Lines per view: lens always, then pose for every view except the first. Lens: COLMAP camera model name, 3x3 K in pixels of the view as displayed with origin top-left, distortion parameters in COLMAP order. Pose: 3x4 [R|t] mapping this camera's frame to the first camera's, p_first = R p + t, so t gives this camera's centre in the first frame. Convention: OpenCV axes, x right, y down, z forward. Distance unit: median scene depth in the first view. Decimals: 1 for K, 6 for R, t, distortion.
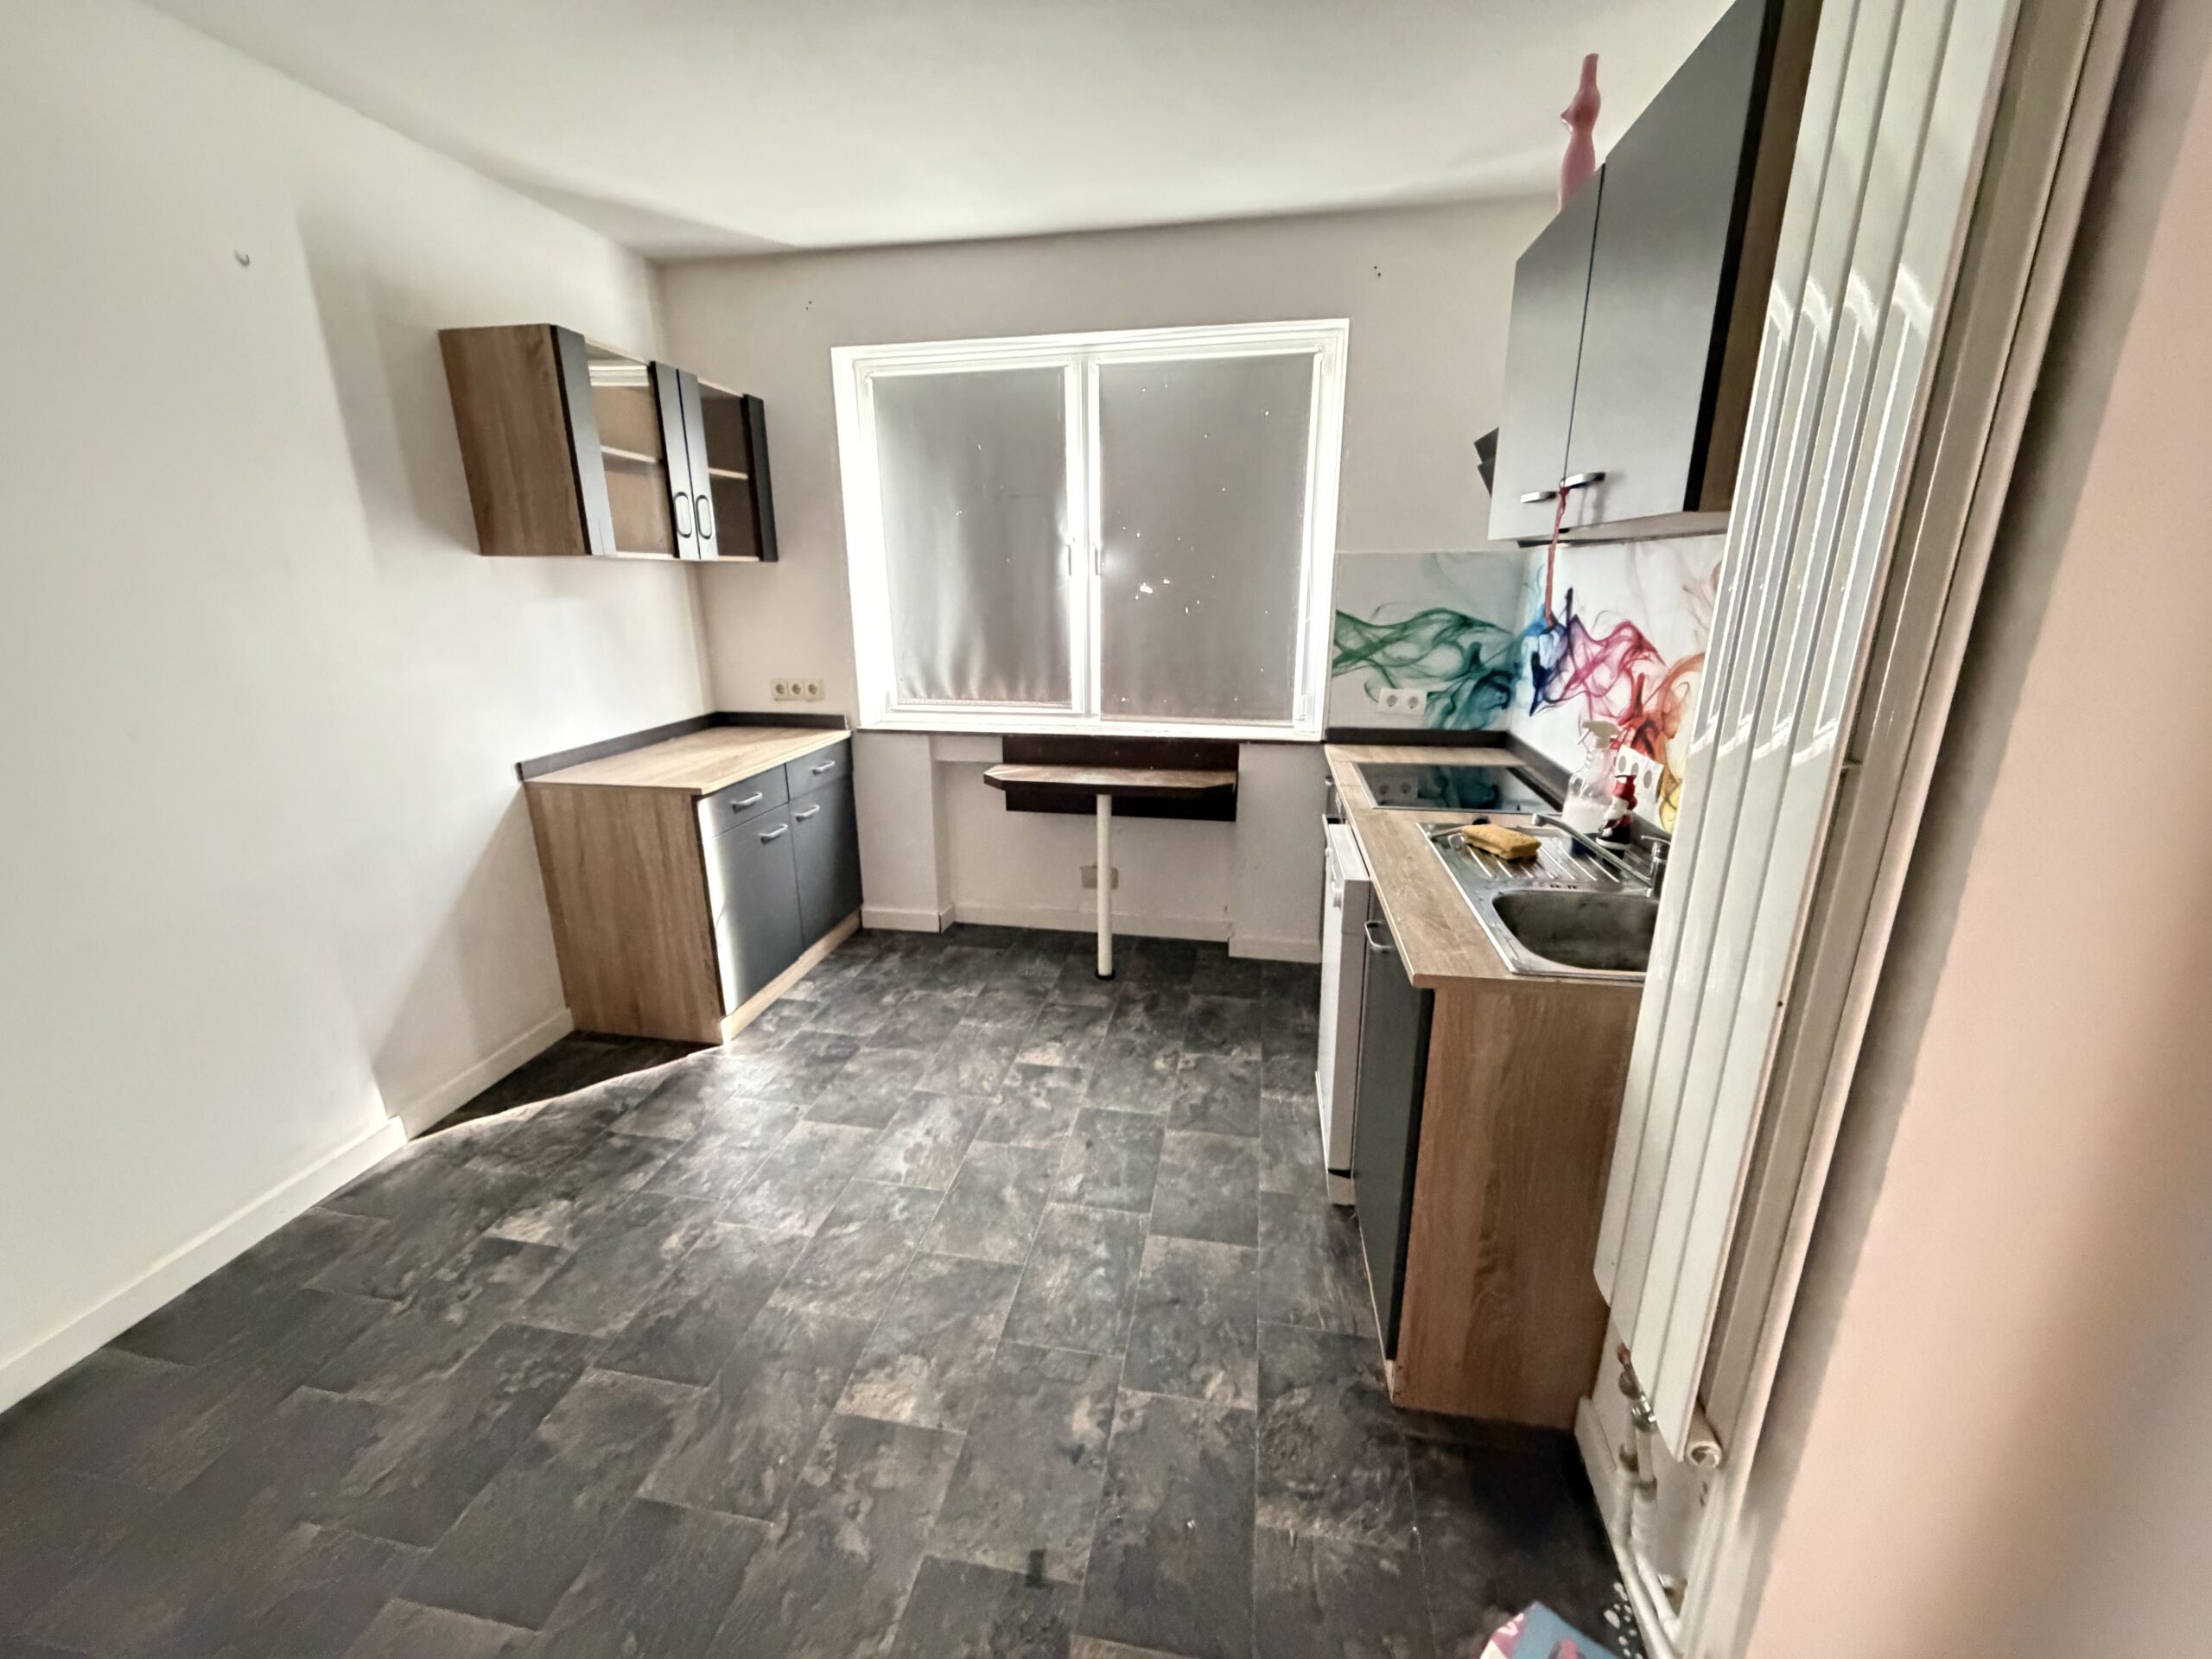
lens RADIAL K [[881.1, 0, 1098.5], [0, 881.1, 833.7], [0, 0, 1]] dist [0.000426, 0.000314]
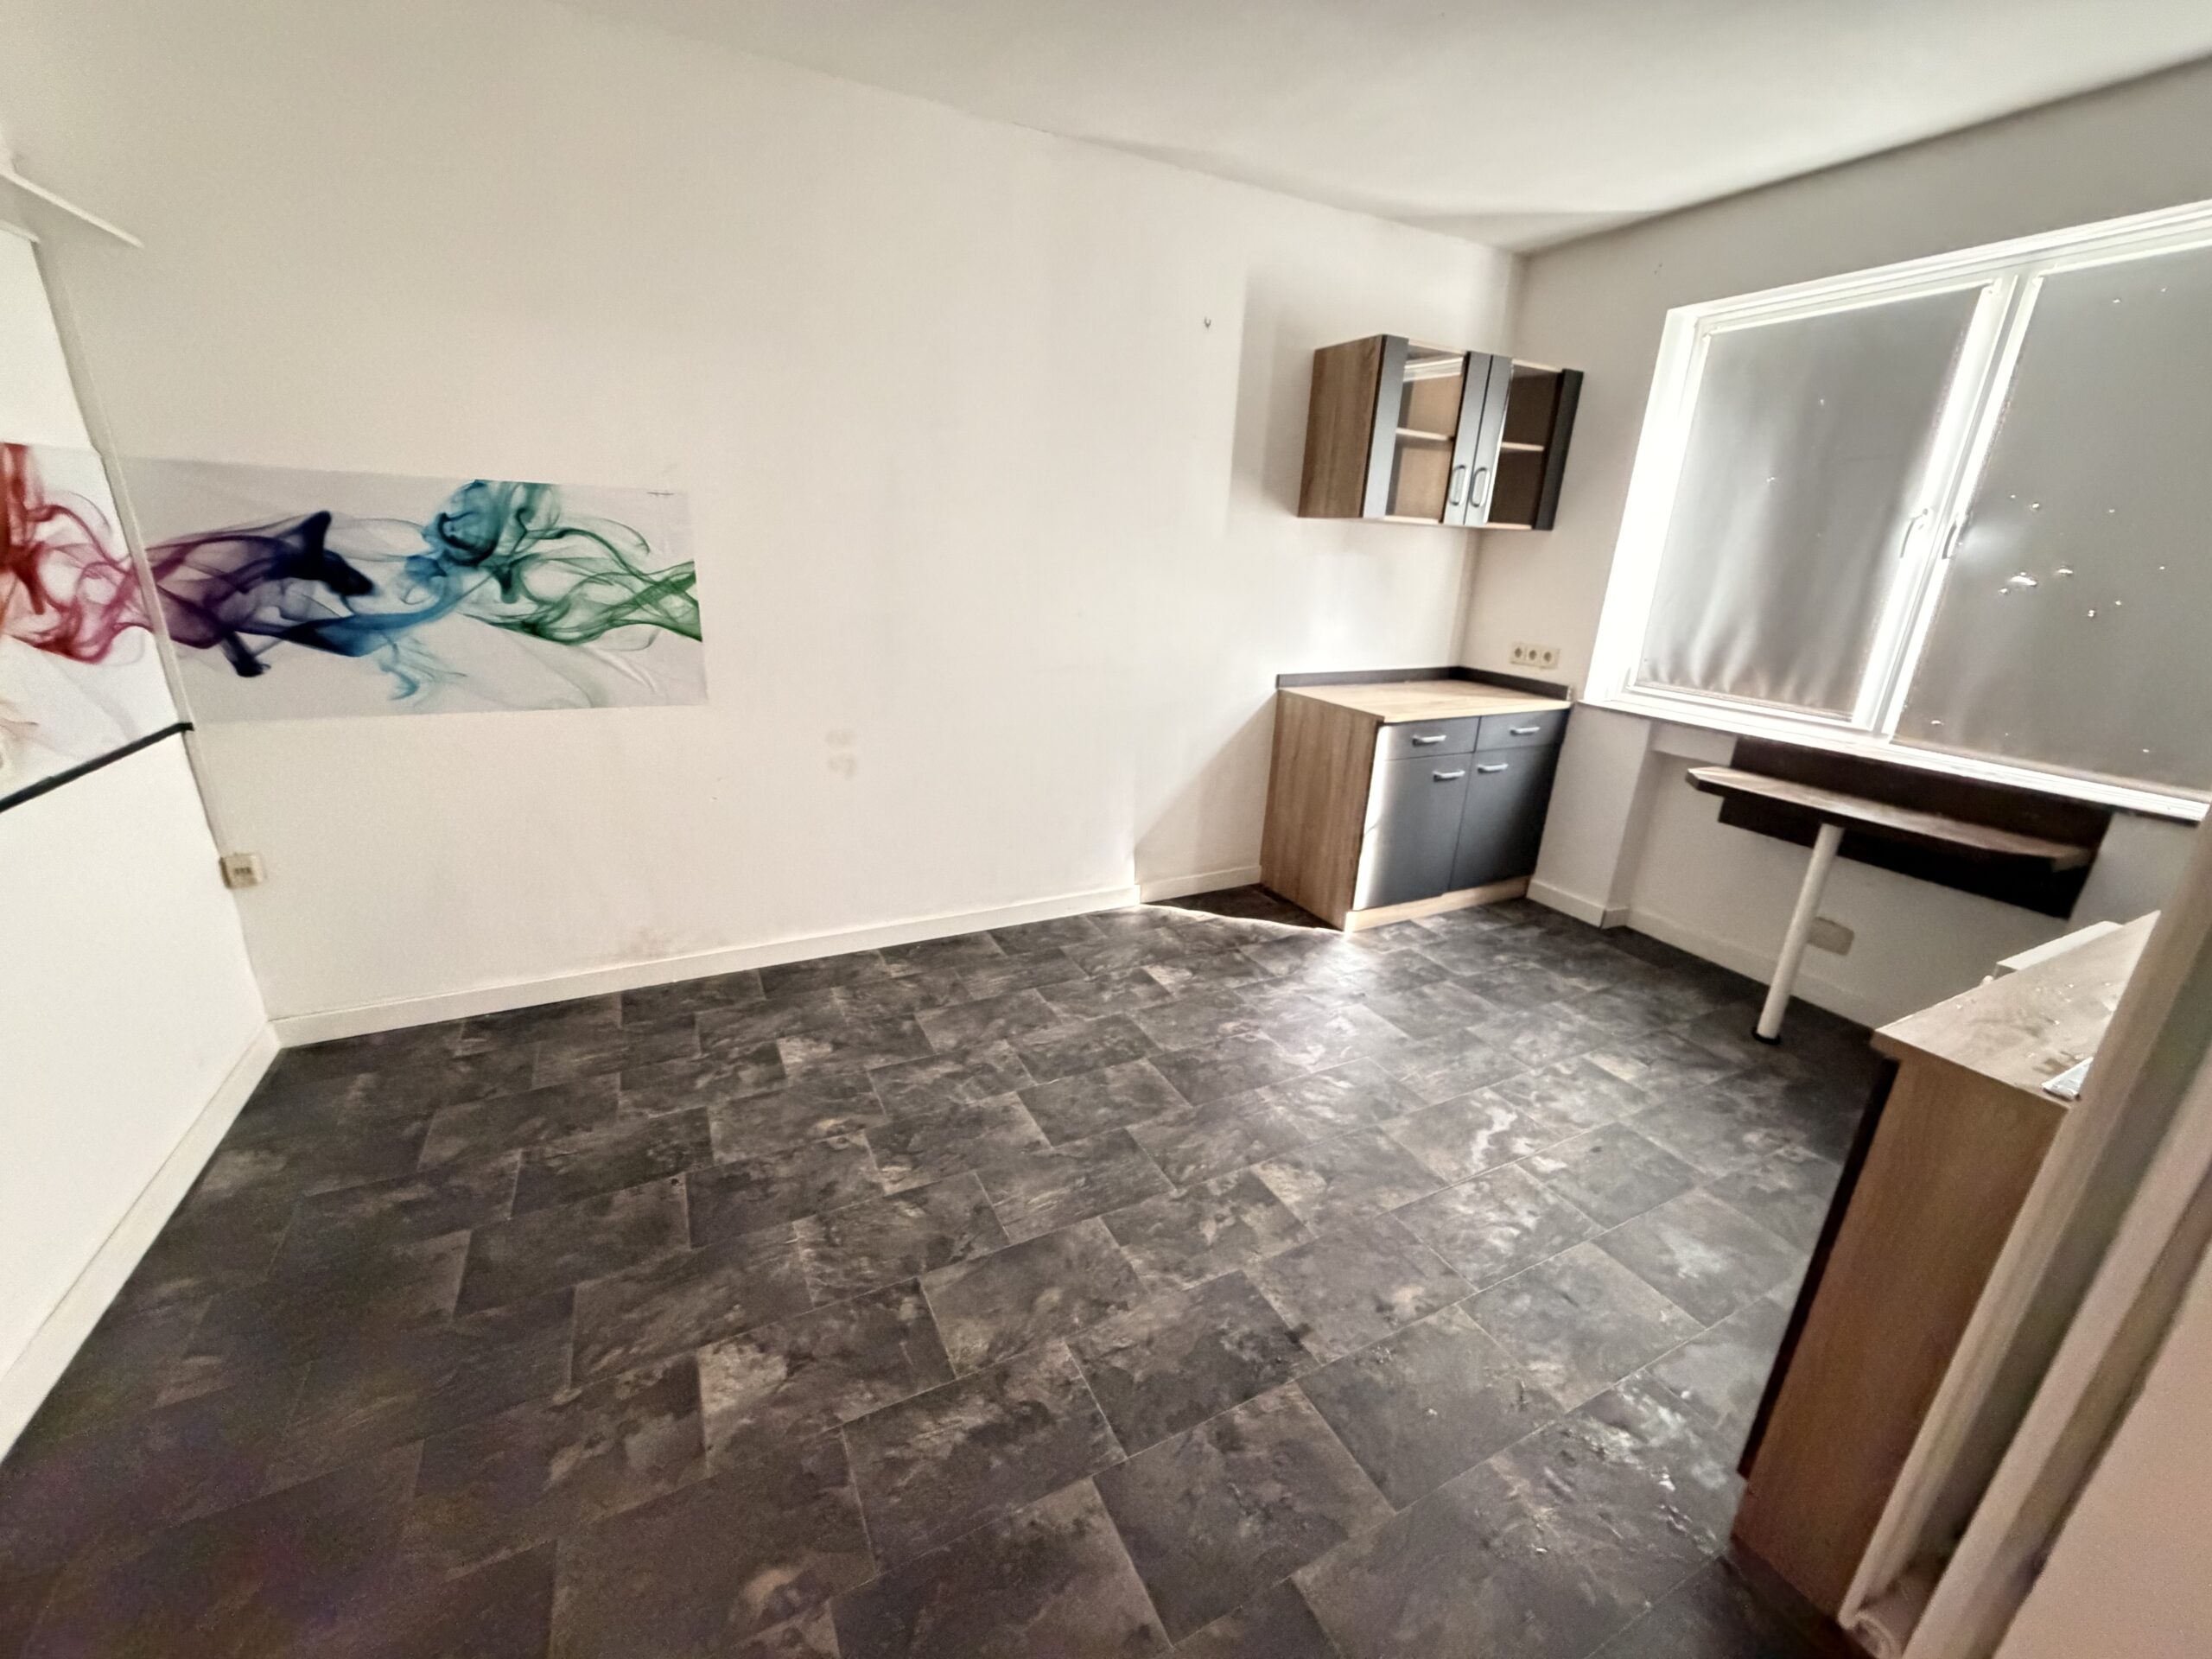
lens RADIAL K [[881.1, 0, 1094.5], [0, 881.1, 830.4], [0, 0, 1]] dist [0.000426, 0.000314]
pose [[0.602828, 0.280001, -0.747126, 0.234237], [-0.263993, 0.953655, 0.144395, 0.025636], [0.752931, 0.110191, 0.648809, -0.050374]]
